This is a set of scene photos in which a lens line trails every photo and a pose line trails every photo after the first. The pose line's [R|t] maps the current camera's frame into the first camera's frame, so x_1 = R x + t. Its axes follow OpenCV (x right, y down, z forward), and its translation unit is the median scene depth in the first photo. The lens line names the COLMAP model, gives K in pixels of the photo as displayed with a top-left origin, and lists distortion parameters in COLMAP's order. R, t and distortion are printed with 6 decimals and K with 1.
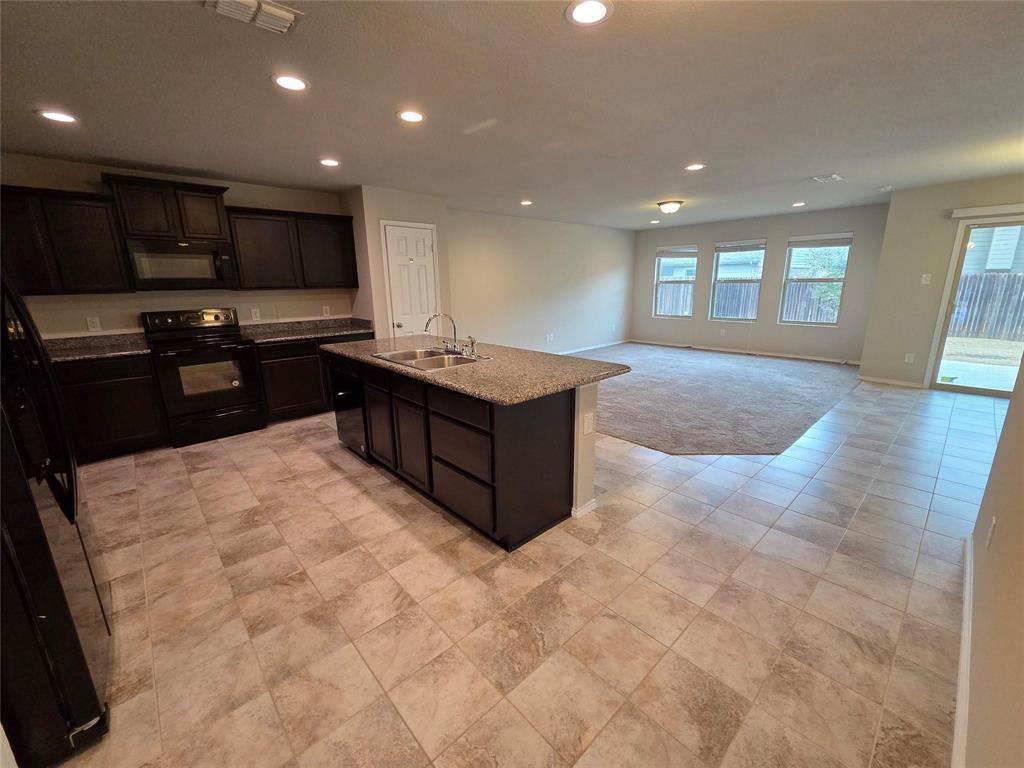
lens RADIAL K [[419.5, 0, 512.0], [0, 419.5, 384.0], [0, 0, 1]] dist [0.007949, -0.003402]
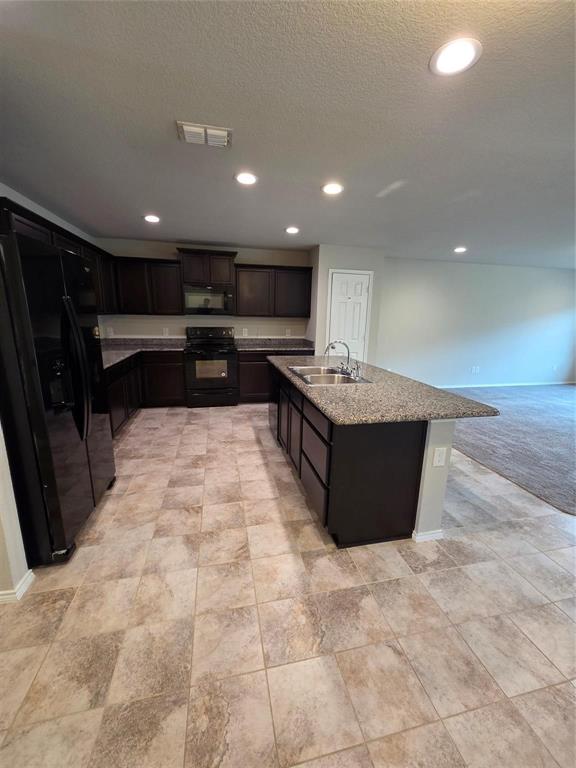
lens RADIAL K [[314.7, 0, 288.0], [0, 314.7, 384.0], [0, 0, 1]] dist [0.007949, -0.003402]
pose [[0.866631, 0.143541, -0.477856, 0.198022], [-0.153398, 0.987990, 0.018578, -0.040559], [0.474784, 0.057202, 0.878242, 0.119814]]
